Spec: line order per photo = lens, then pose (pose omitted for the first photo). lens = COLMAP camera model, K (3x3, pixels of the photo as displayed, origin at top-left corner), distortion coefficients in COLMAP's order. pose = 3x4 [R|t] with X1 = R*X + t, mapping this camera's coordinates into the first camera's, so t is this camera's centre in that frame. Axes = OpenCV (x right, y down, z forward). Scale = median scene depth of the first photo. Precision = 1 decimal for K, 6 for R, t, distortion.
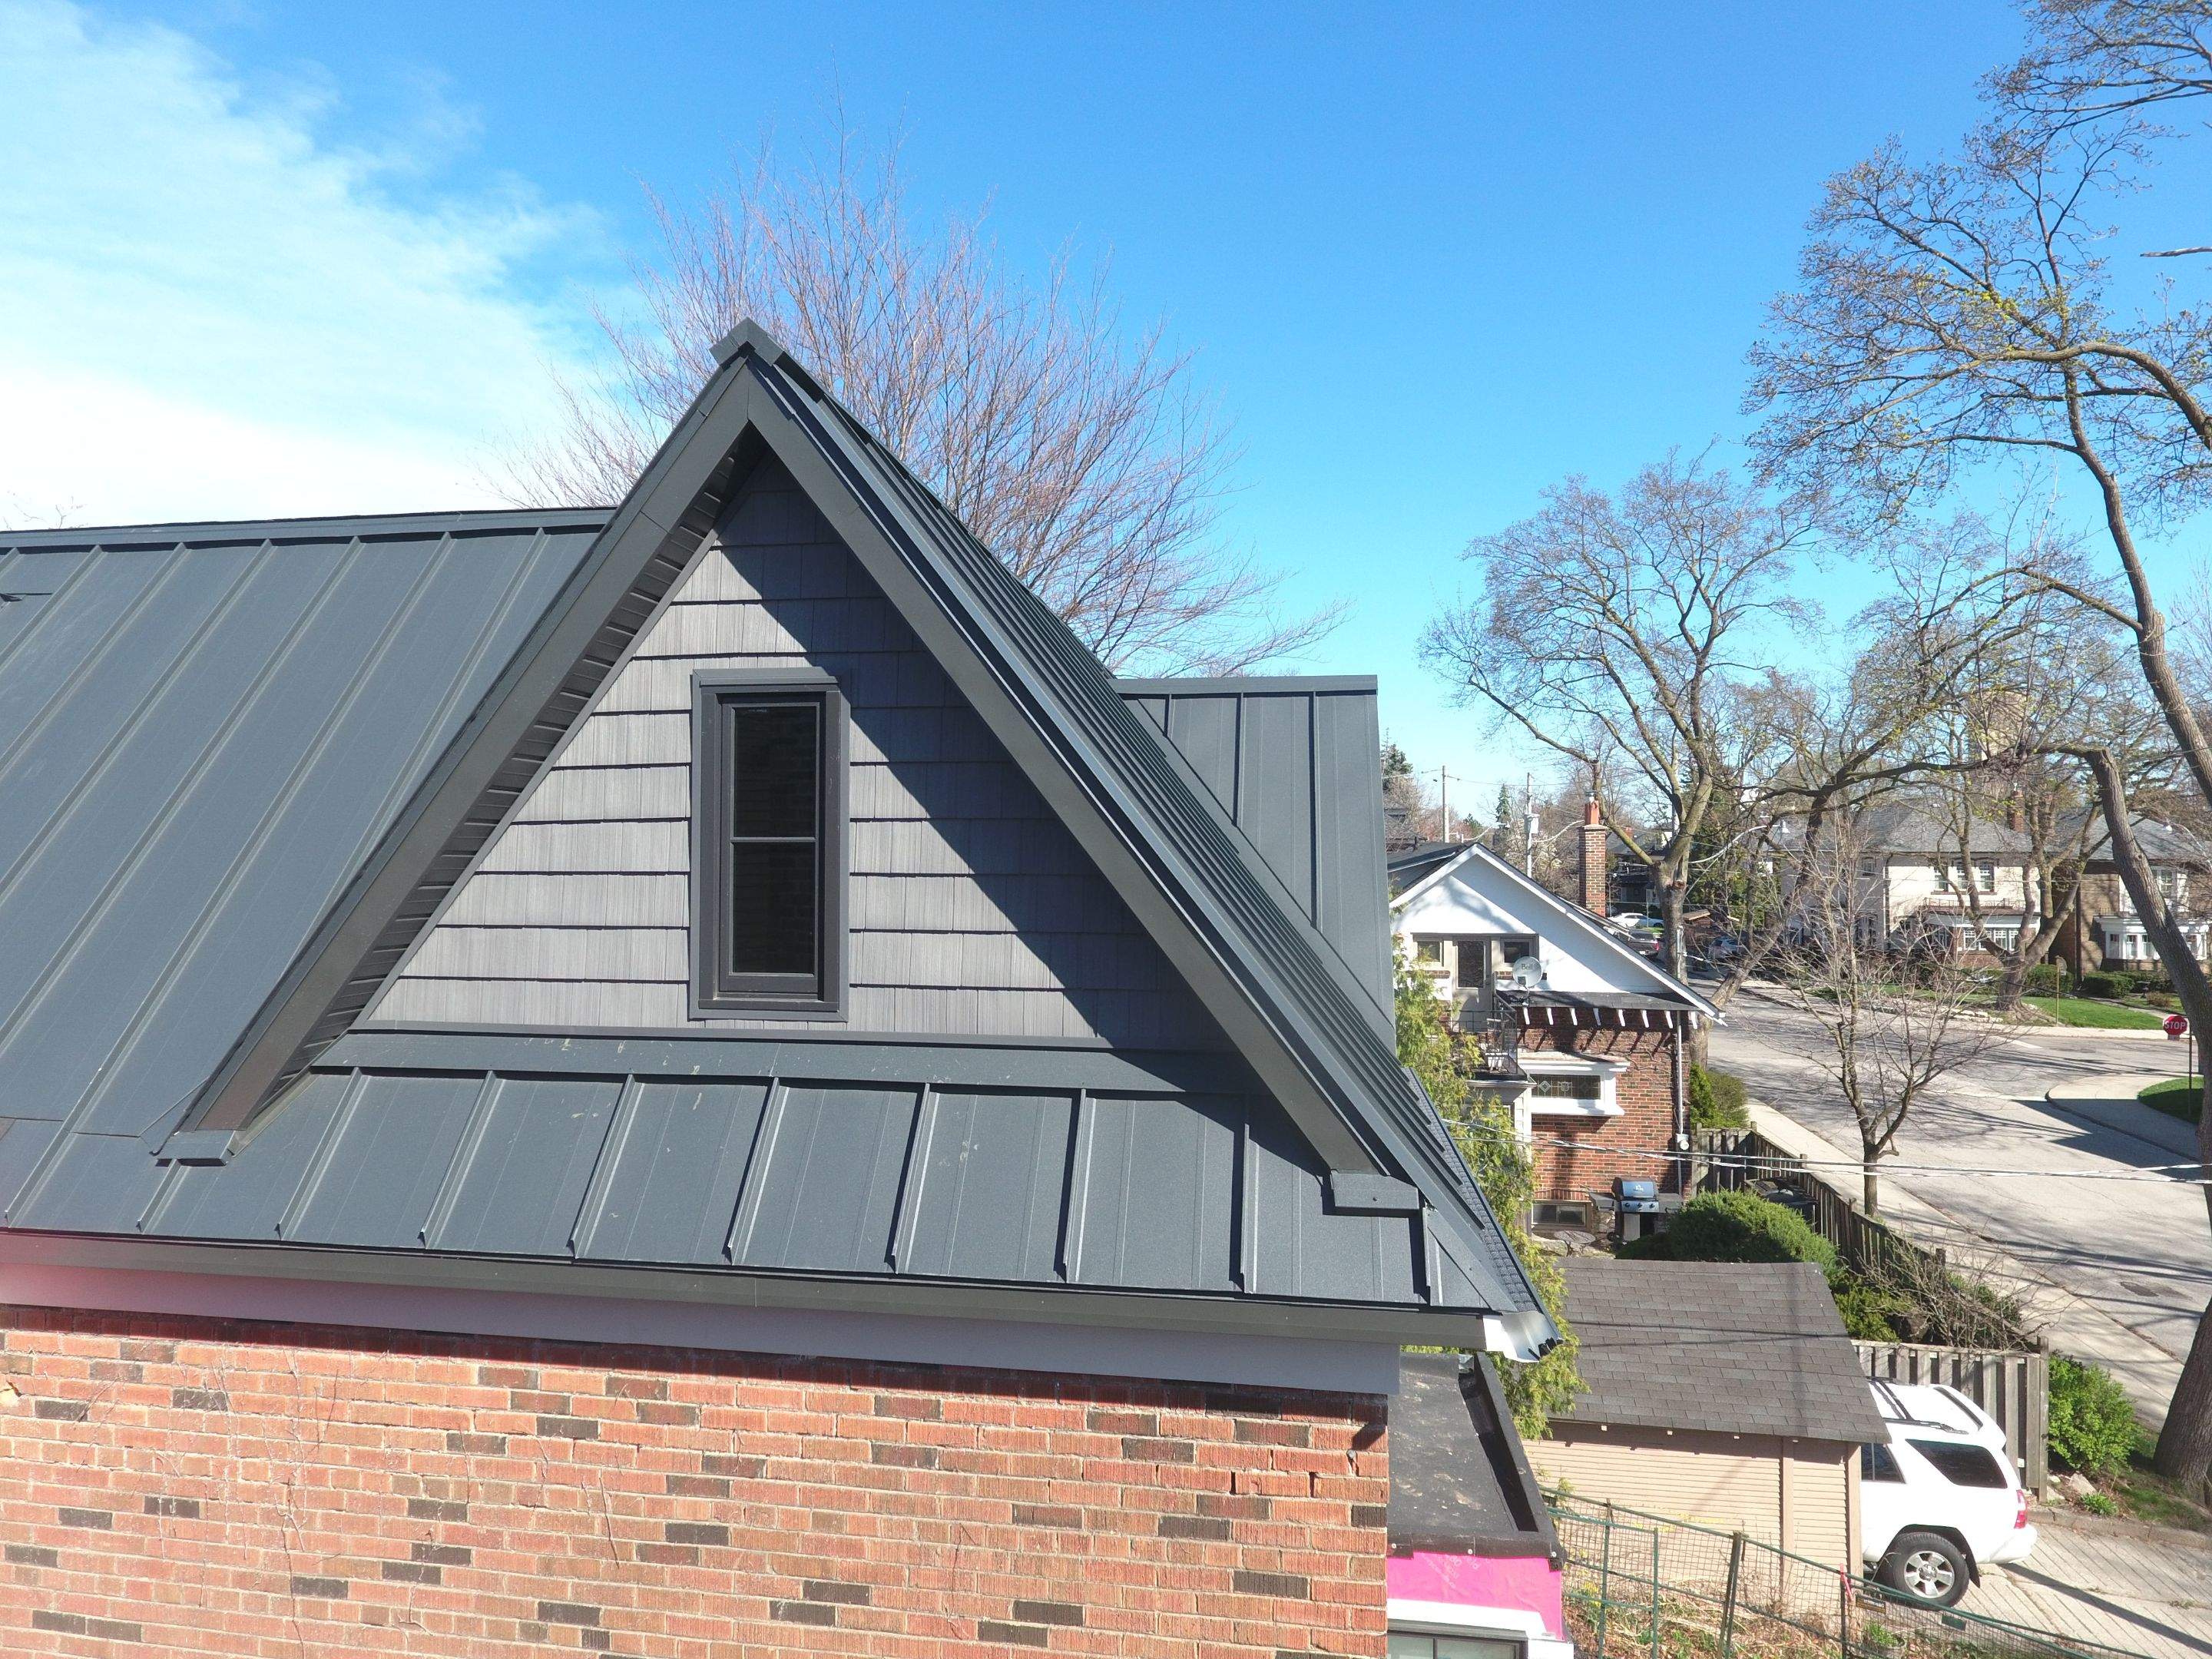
lens RADIAL K [[1365.8, 0, 1155.6], [0, 1365.8, 814.0], [0, 0, 1]] dist [-0.003551, 0.001056]
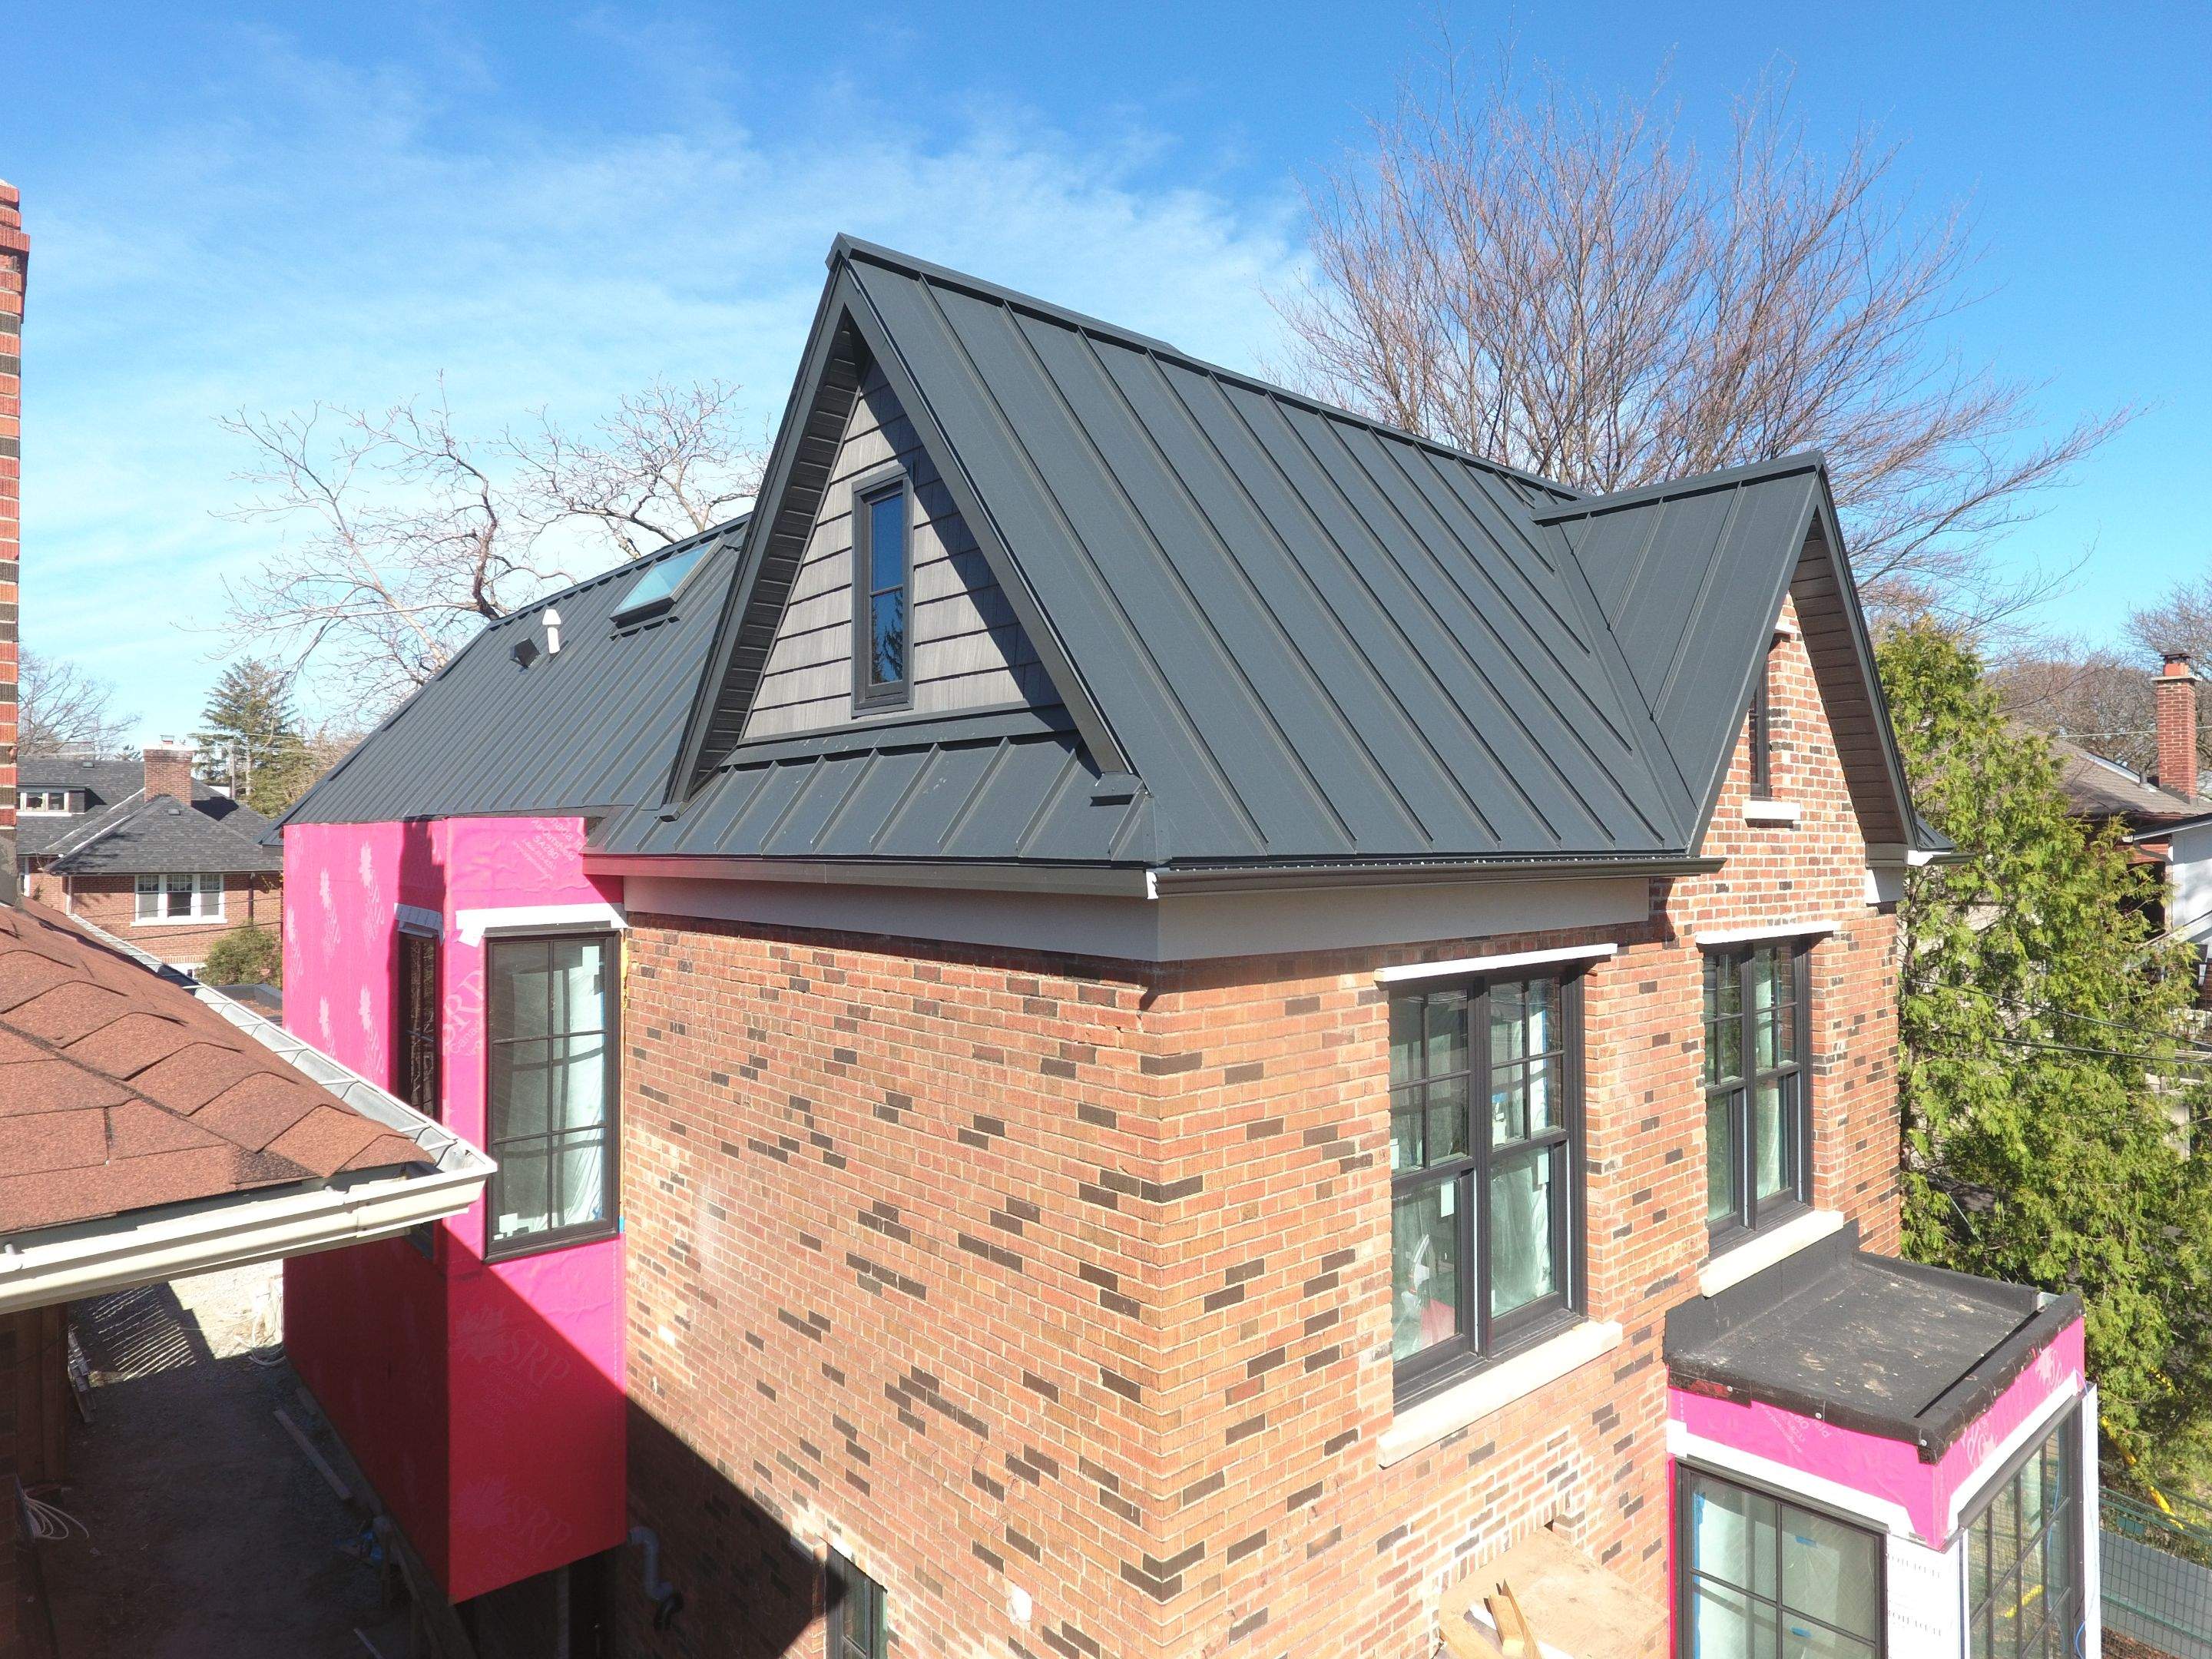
lens RADIAL K [[1365.8, 0, 1066.3], [0, 1365.8, 827.5], [0, 0, 1]] dist [-0.003551, 0.001056]
pose [[0.743749, -0.015119, -0.668288, 0.836937], [0.017874, 0.999837, -0.002727, 0.282076], [0.668220, -0.009917, 0.743897, 0.050800]]
